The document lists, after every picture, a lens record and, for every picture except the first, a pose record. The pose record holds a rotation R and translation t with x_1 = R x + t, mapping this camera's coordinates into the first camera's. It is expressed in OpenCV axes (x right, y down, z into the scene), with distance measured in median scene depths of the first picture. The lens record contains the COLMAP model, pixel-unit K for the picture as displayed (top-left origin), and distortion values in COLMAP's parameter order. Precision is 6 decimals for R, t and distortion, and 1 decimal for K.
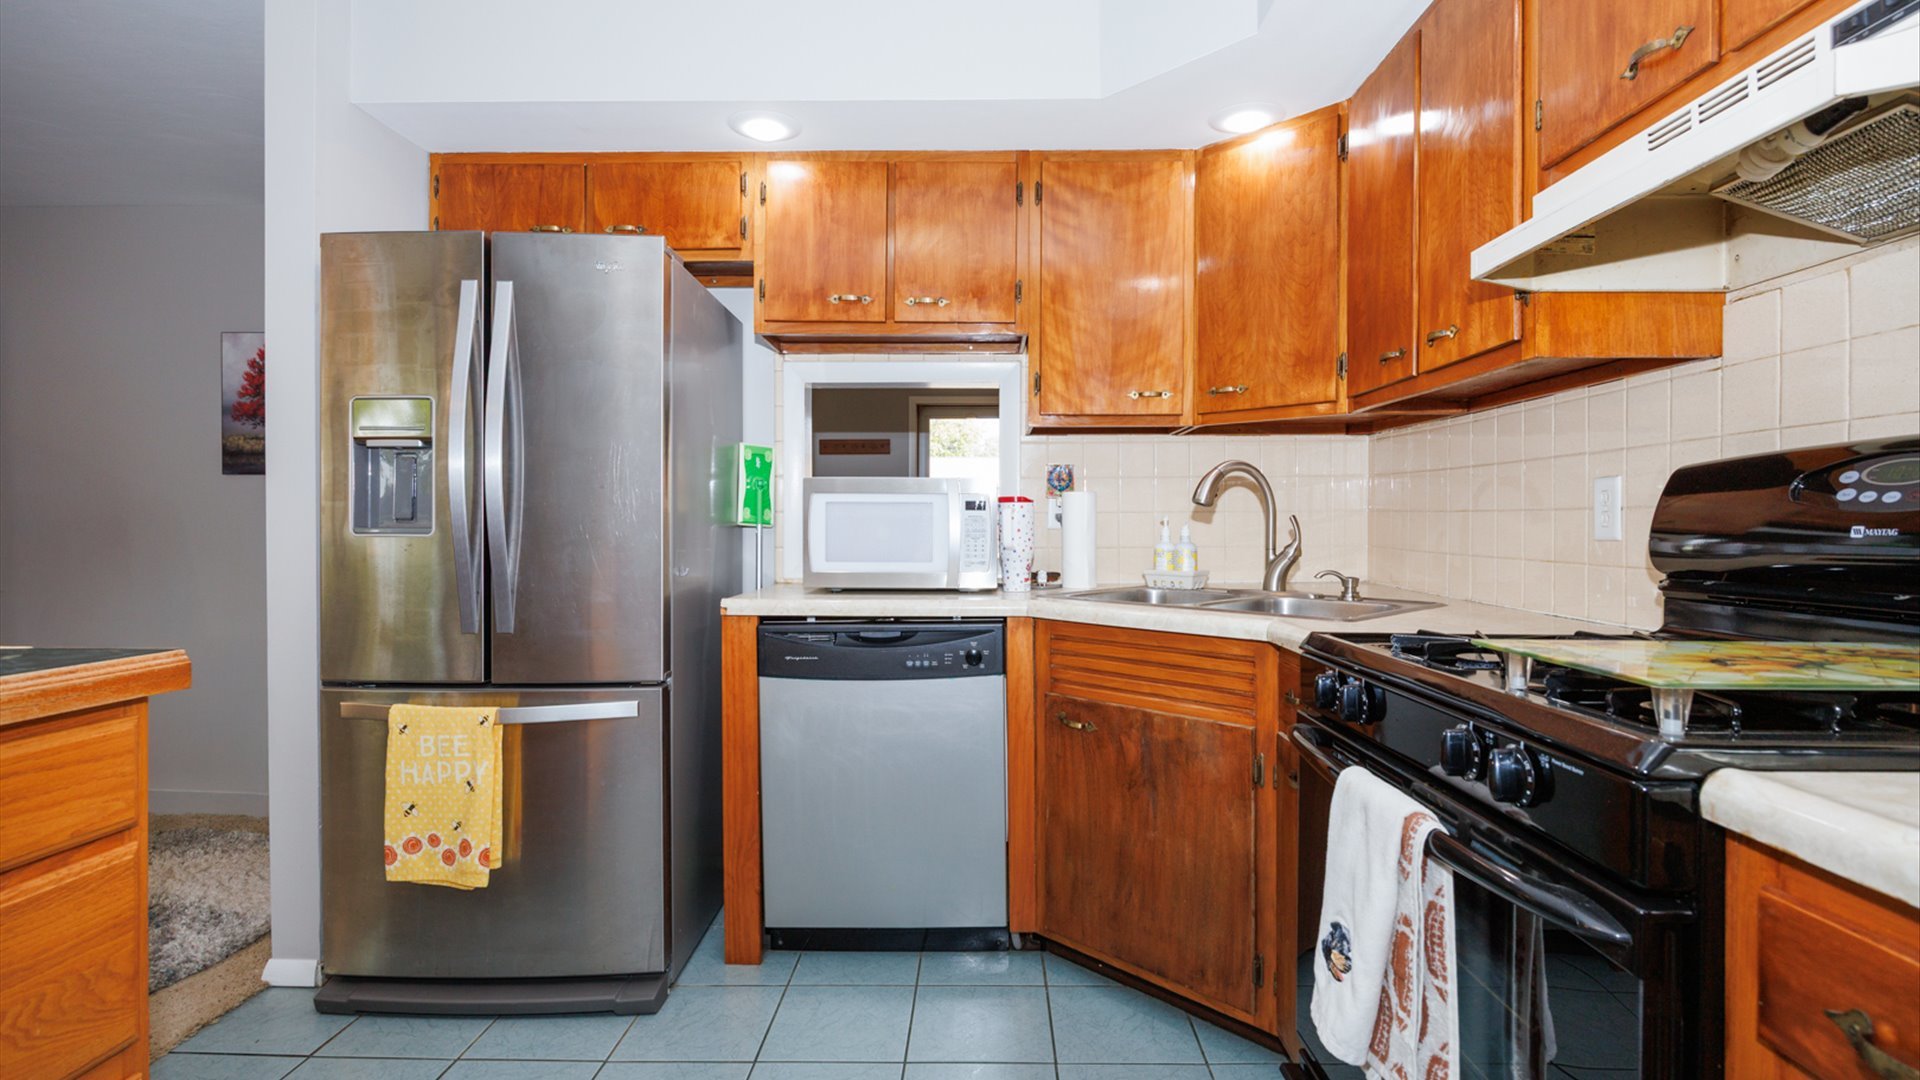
lens RADIAL K [[927.5, 0, 957.7], [0, 927.5, 532.1], [0, 0, 1]] dist [-0.010920, 0.000570]
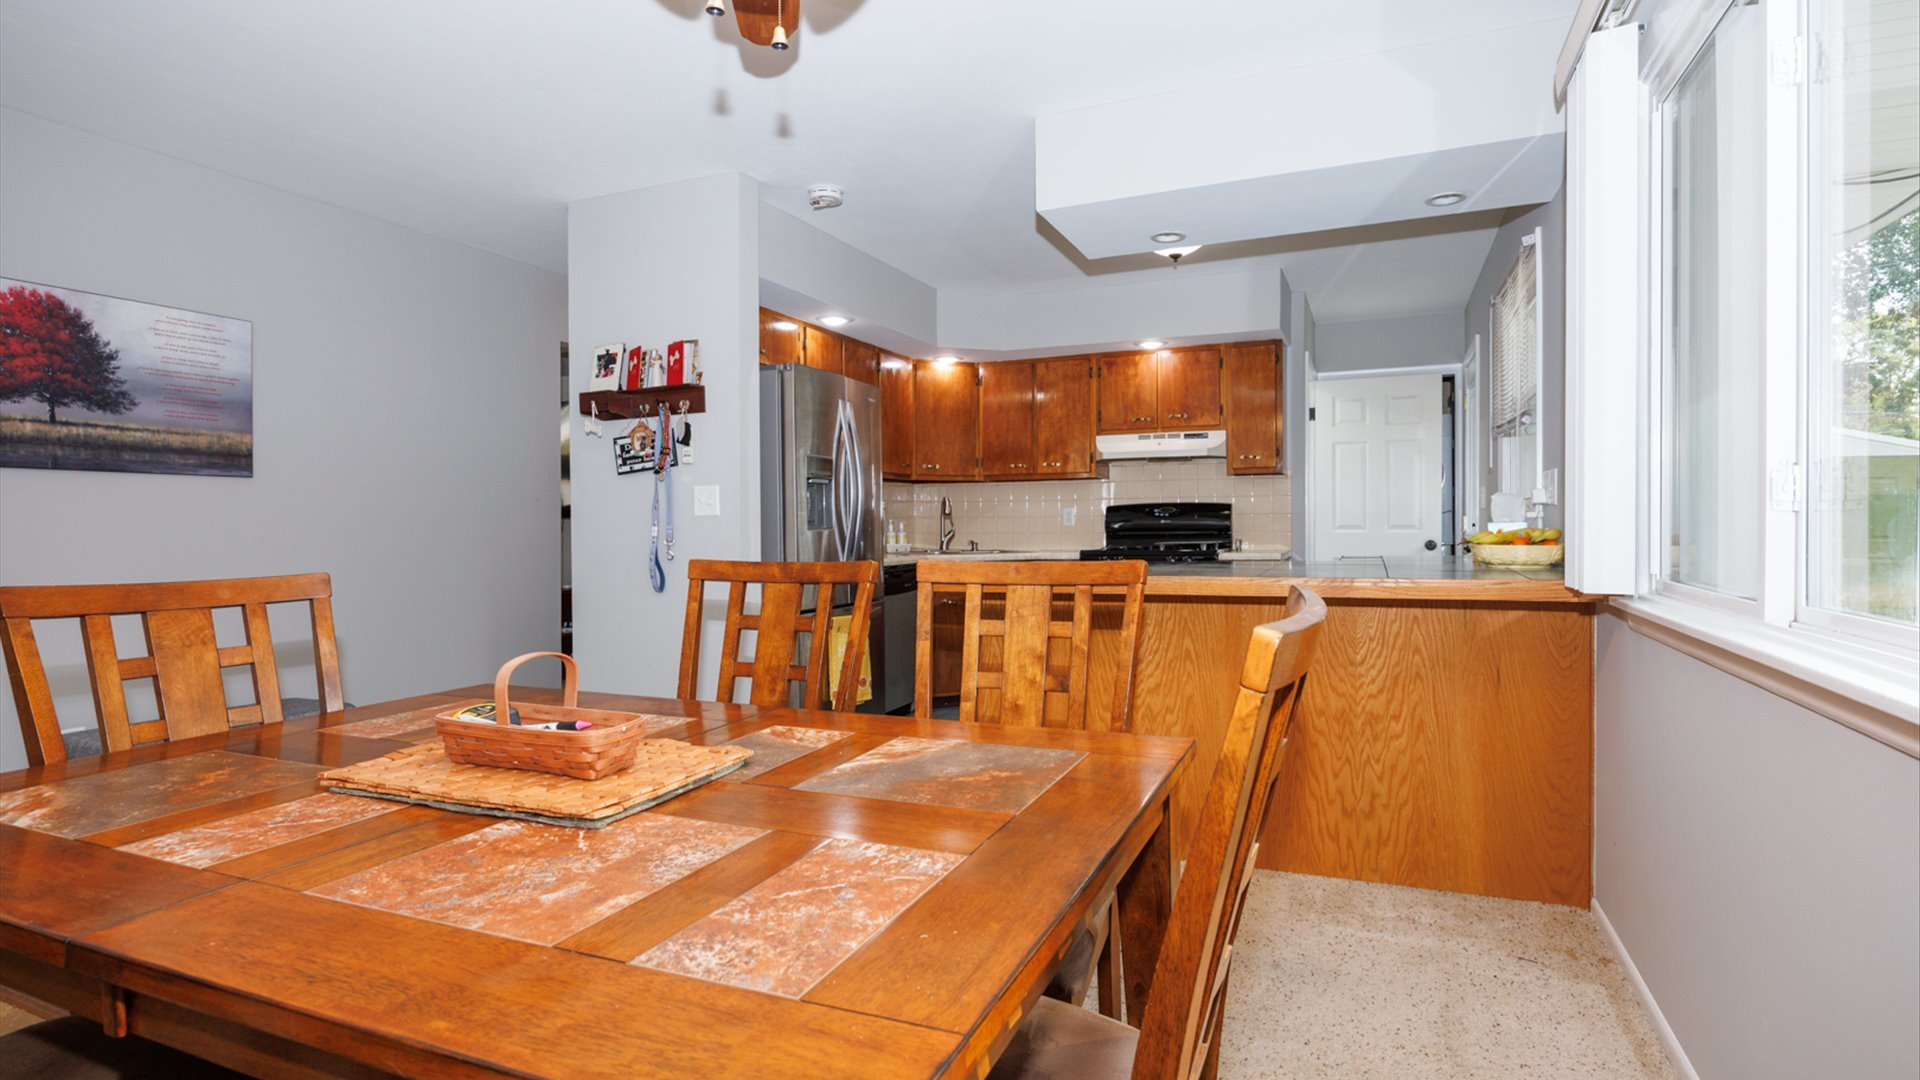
lens RADIAL K [[893.6, 0, 960.0], [0, 893.6, 540.0], [0, 0, 1]] dist [0.012498, 0.000095]
pose [[0.408085, -0.022637, 0.912663, -2.022143], [0.019730, 0.999678, 0.015973, 0.000418], [-0.912731, 0.011489, 0.408400, 0.000216]]
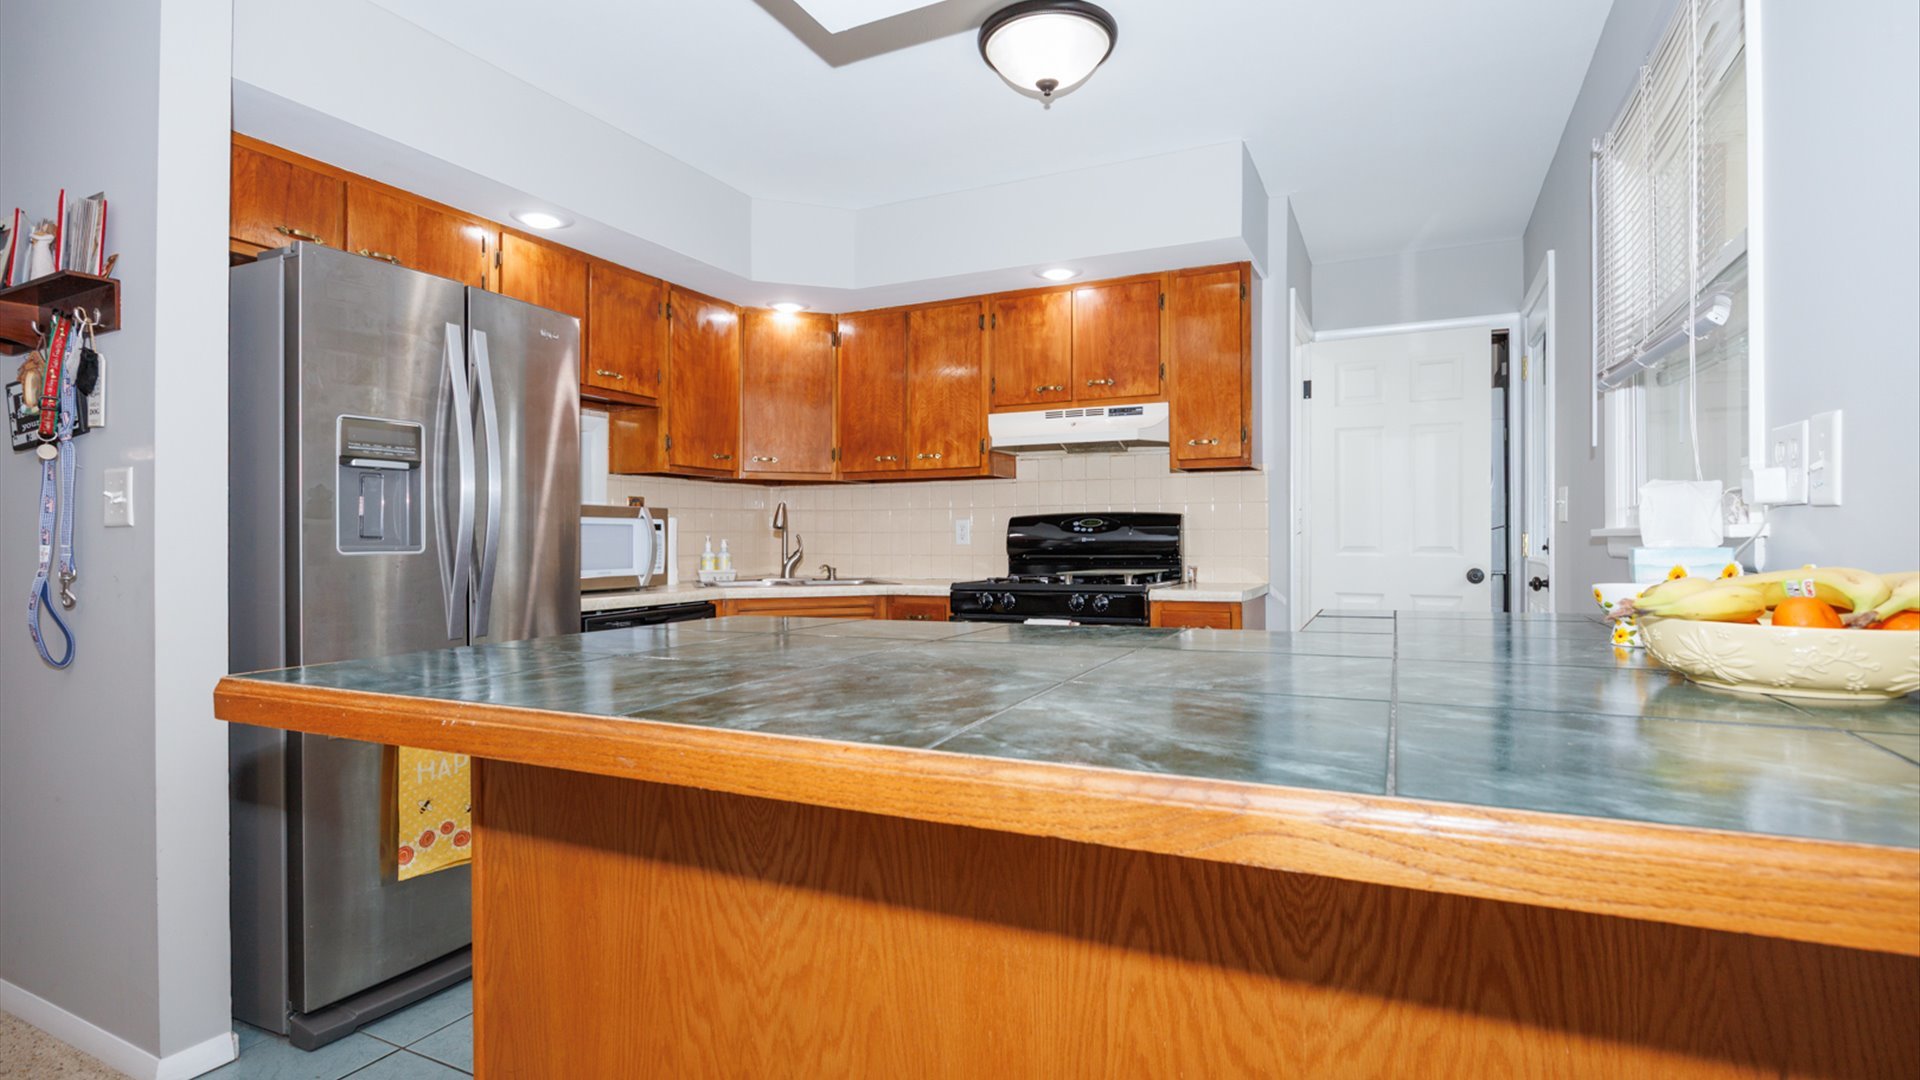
lens RADIAL K [[910.6, 0, 978.9], [0, 910.6, 541.5], [0, 0, 1]] dist [-0.004841, 0.000068]
pose [[0.412210, -0.005447, 0.911073, -1.165370], [0.013936, 0.999903, -0.000328, 0.000817], [-0.910982, 0.012832, 0.412246, -0.028331]]
